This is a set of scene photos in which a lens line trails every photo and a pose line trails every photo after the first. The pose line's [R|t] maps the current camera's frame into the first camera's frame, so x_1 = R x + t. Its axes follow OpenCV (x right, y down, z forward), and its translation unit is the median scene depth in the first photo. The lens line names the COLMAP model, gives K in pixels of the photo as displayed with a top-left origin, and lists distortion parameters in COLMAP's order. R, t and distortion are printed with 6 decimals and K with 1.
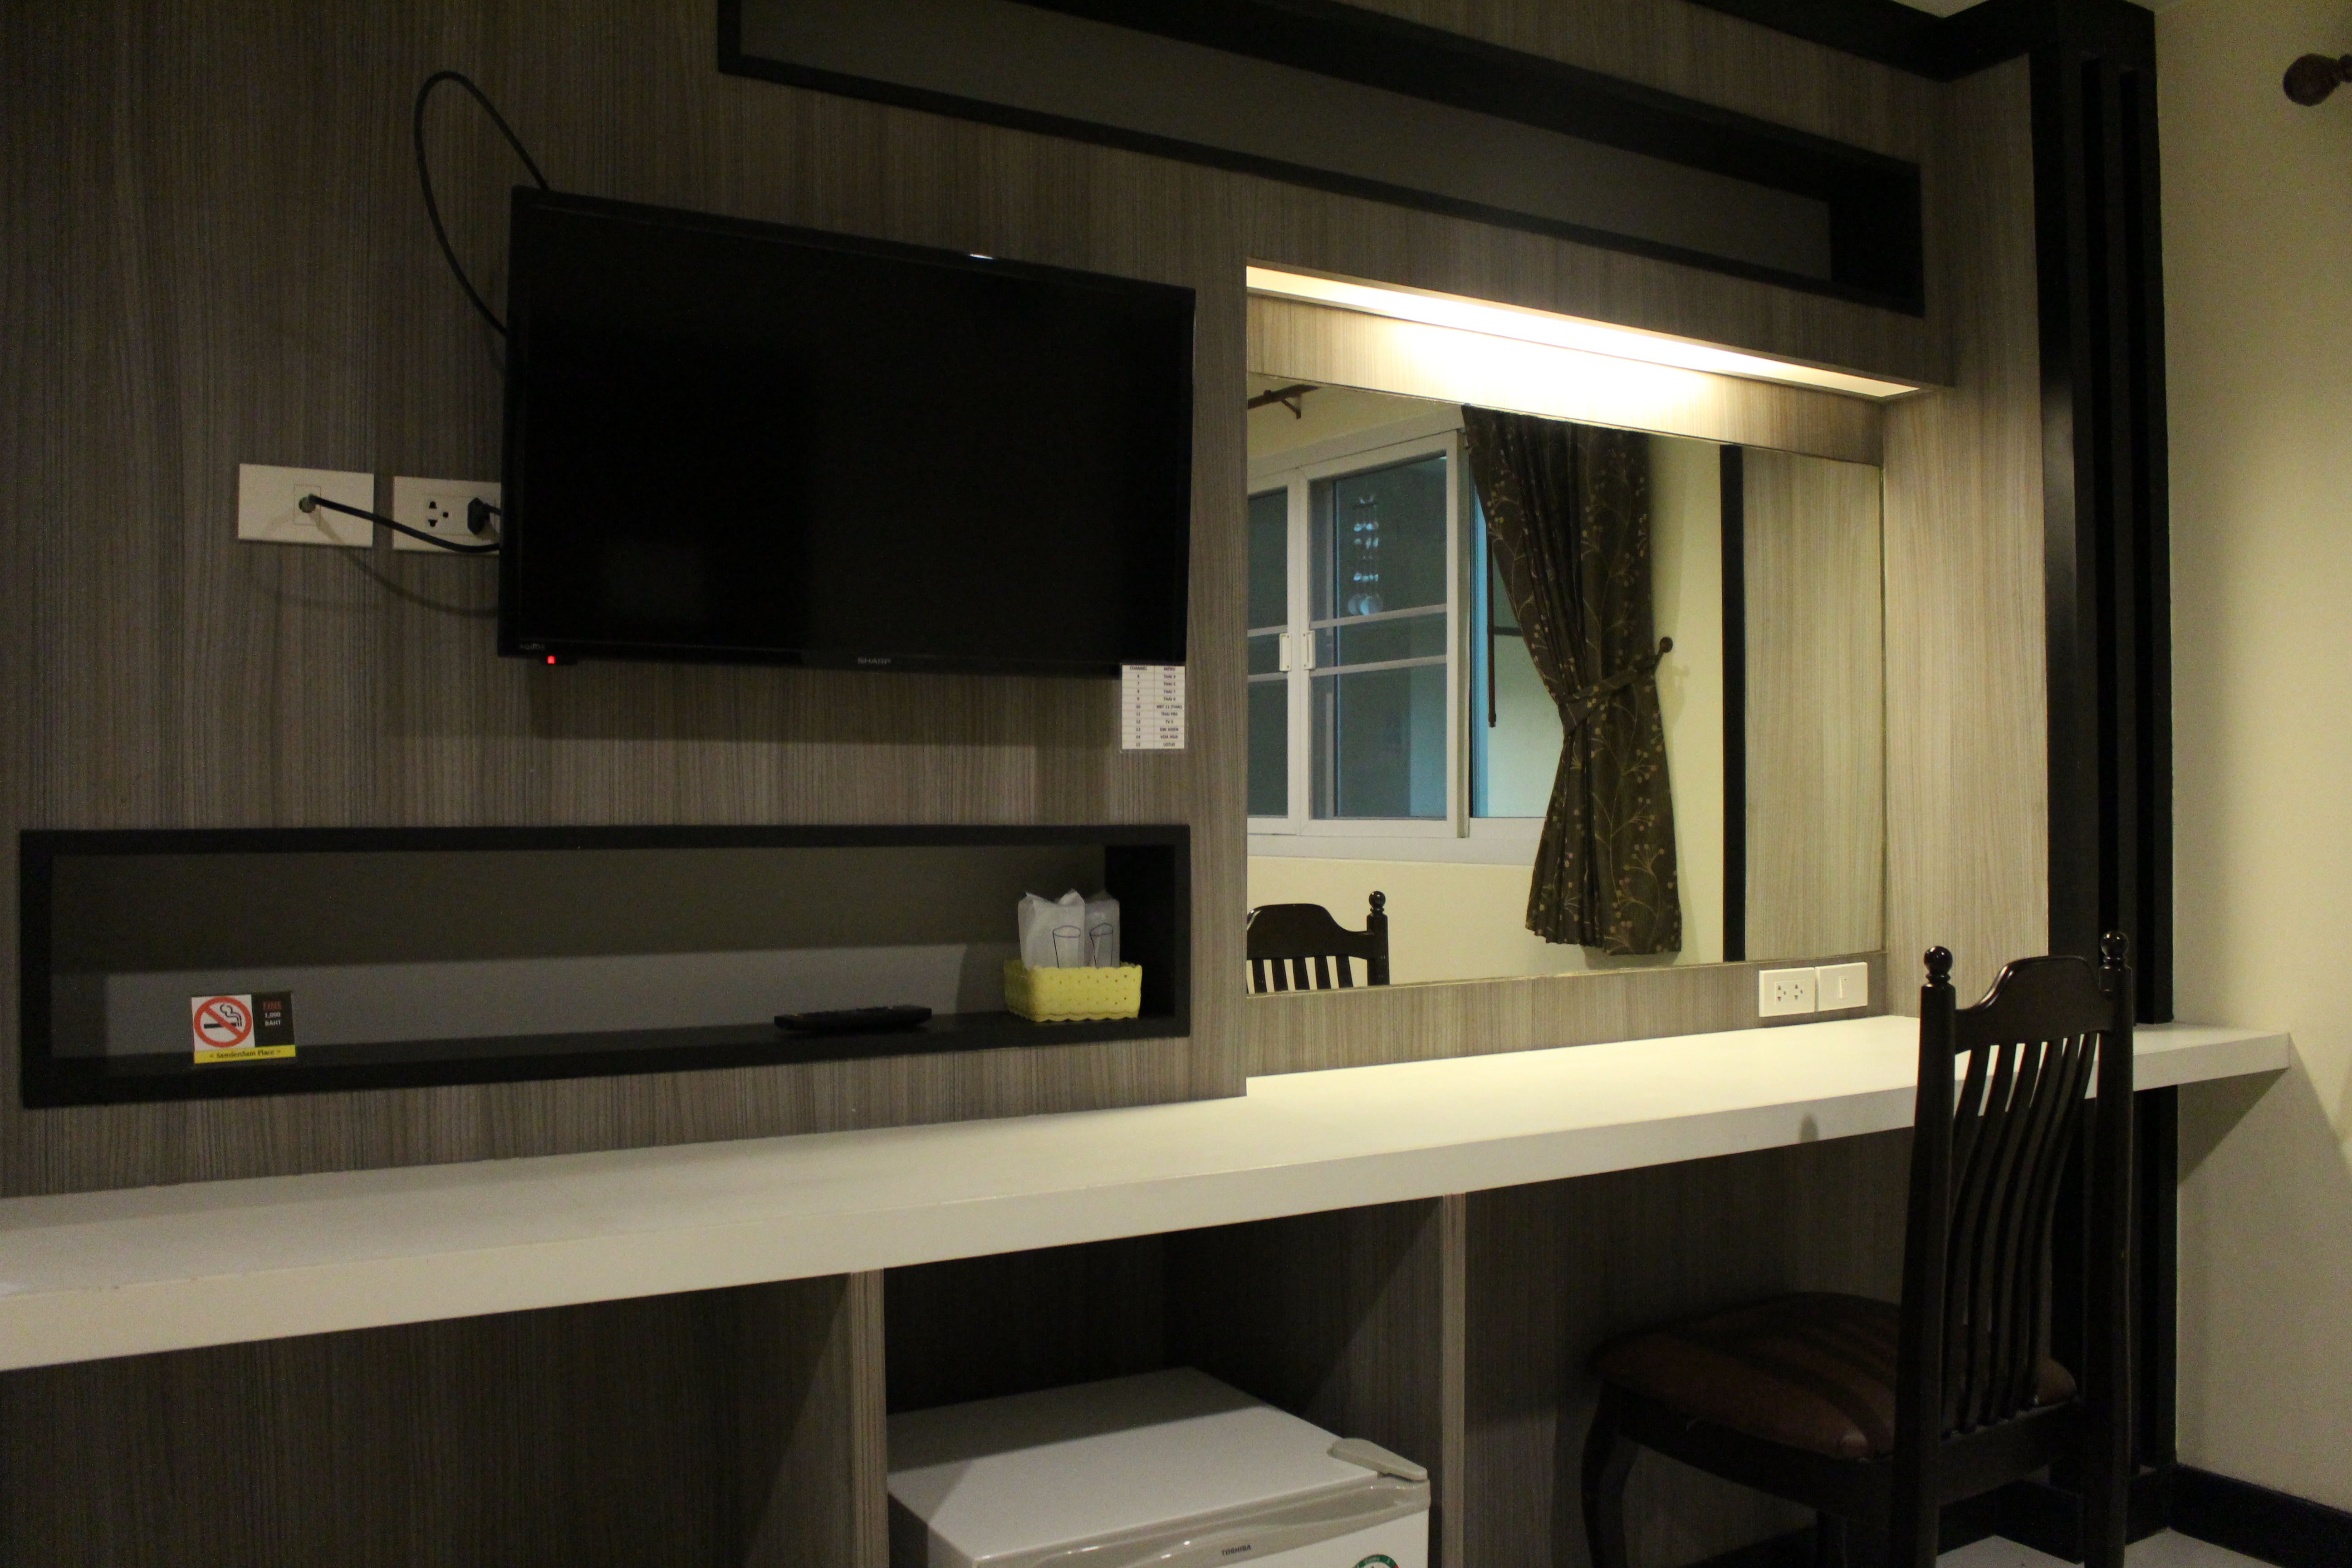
lens RADIAL K [[1972.2, 0, 1177.3], [0, 1972.2, 782.1], [0, 0, 1]] dist [-0.098760, 0.010064]
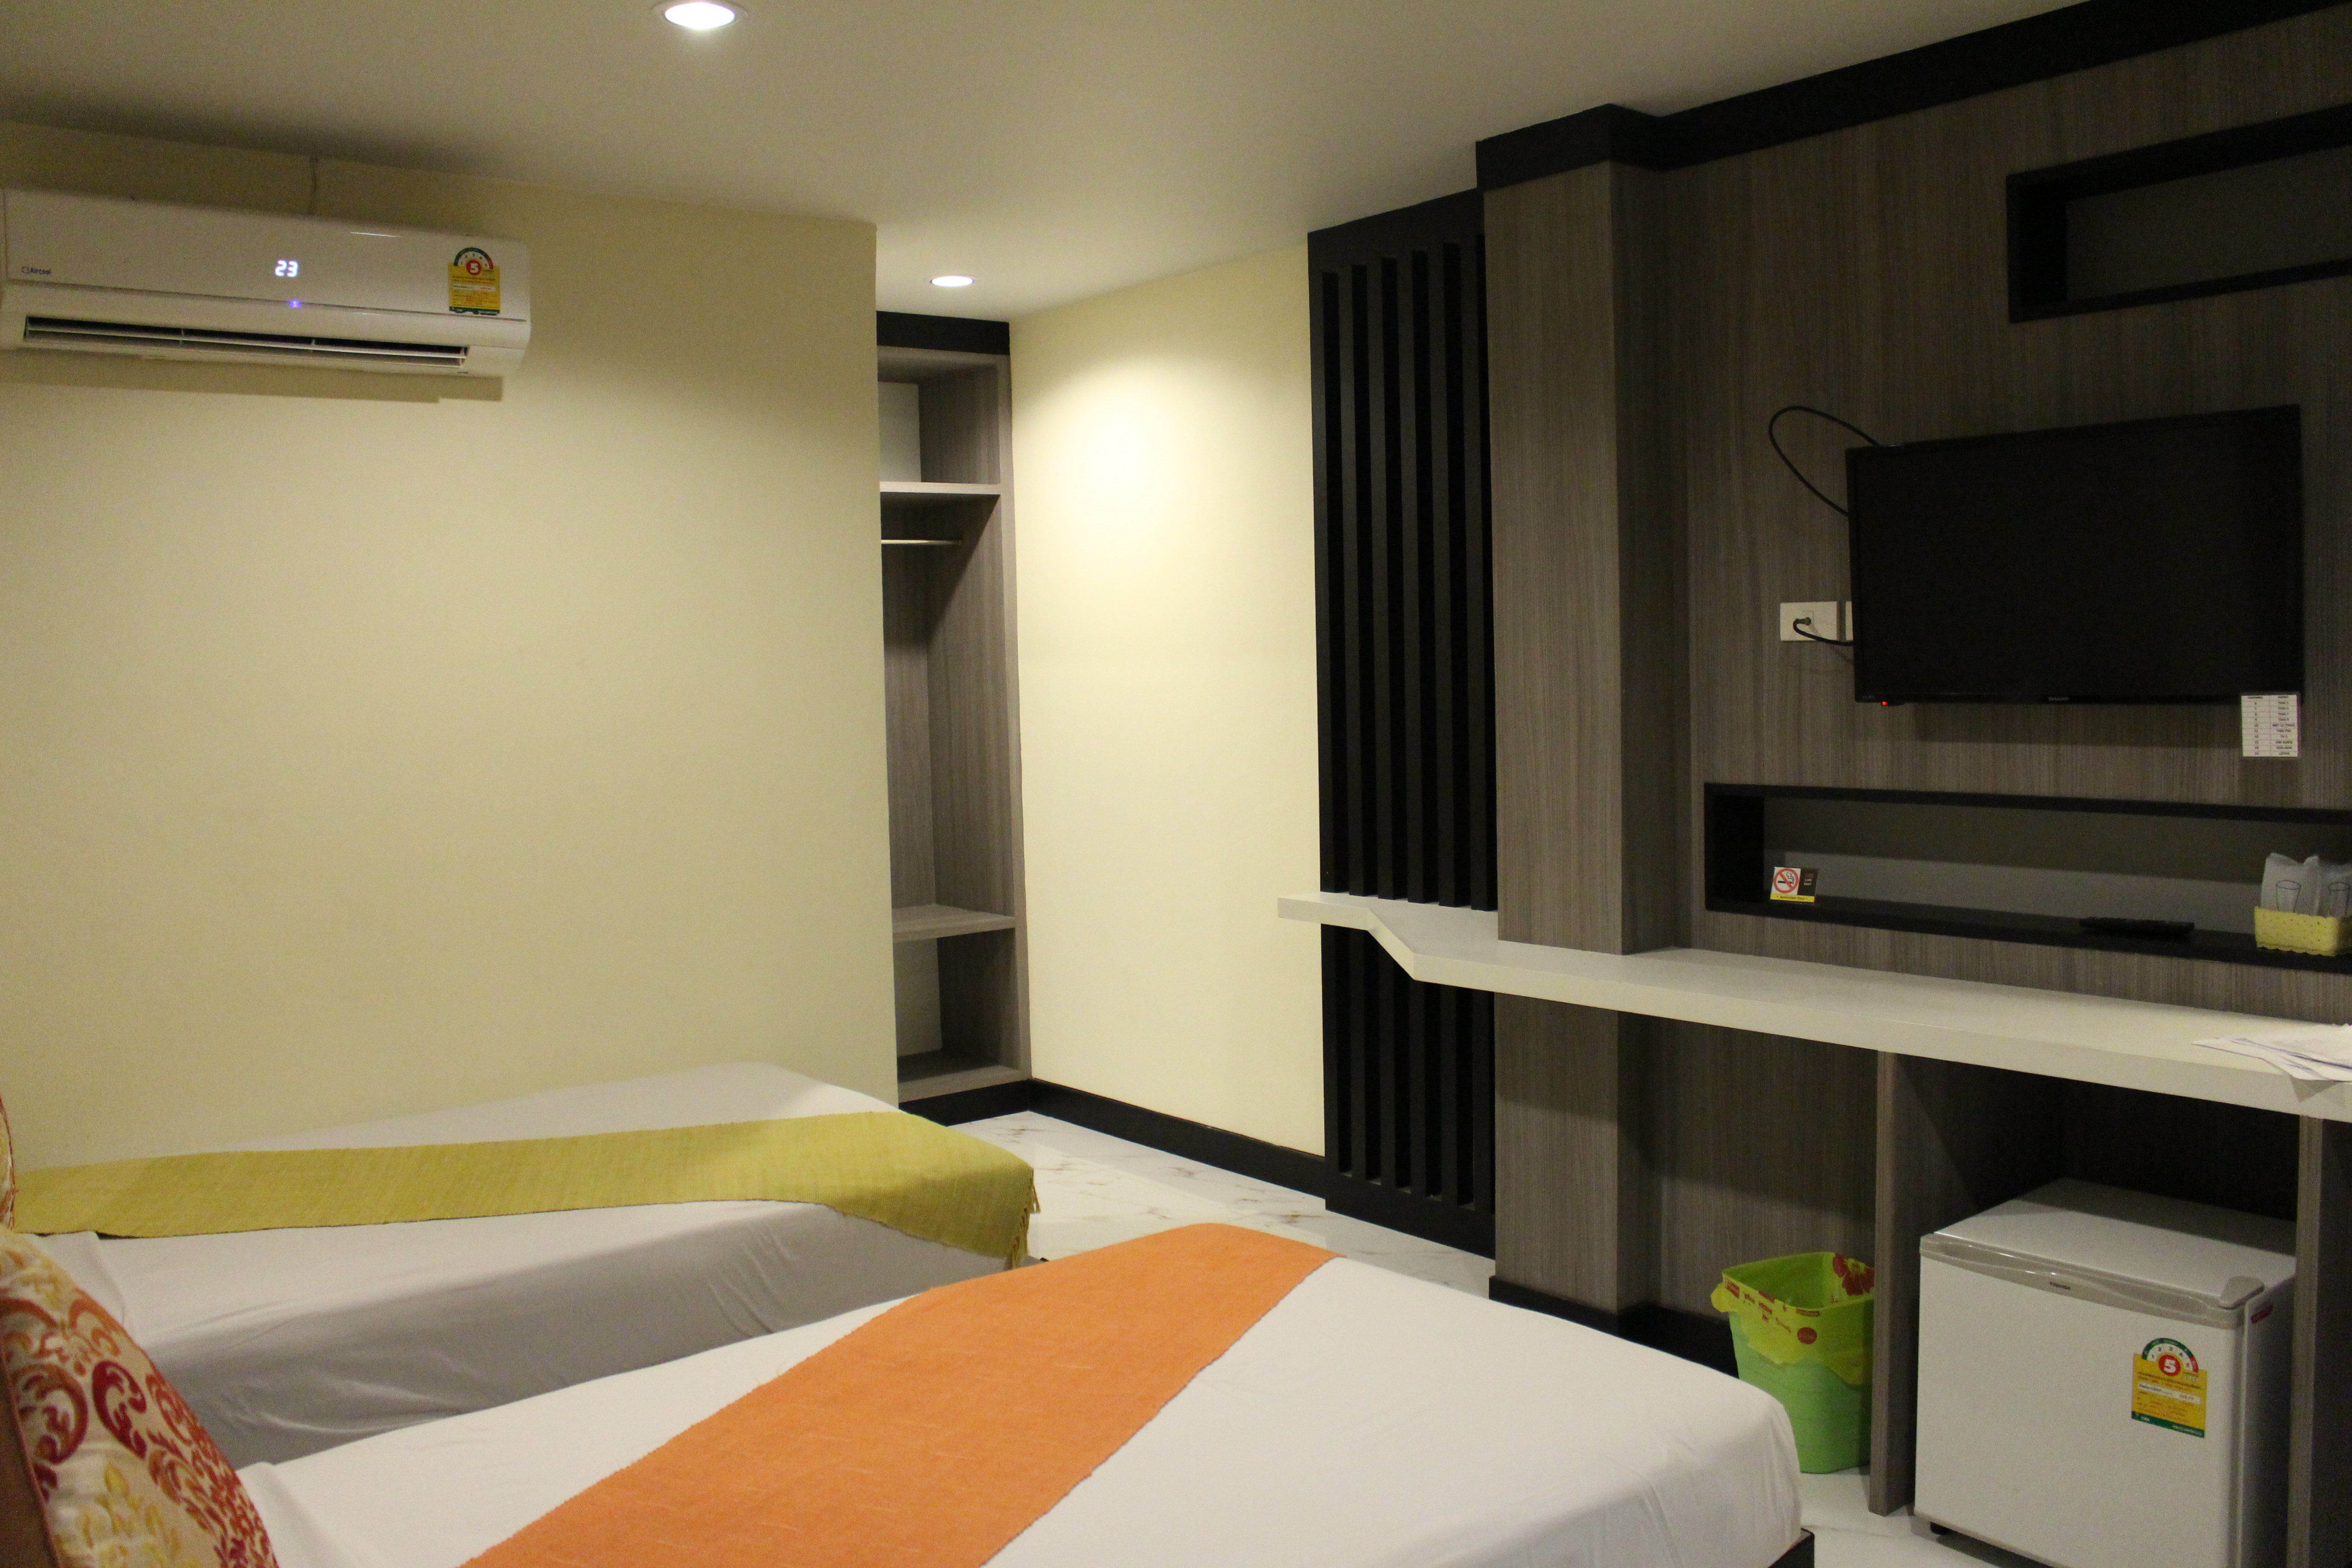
lens RADIAL K [[1972.2, 0, 1171.9], [0, 1972.2, 782.8], [0, 0, 1]] dist [-0.098760, 0.010064]
pose [[0.126543, 0.064794, -0.989843, 1.308739], [0.040143, 0.996713, 0.070375, -0.133638], [0.991149, -0.048641, 0.123526, 0.105203]]
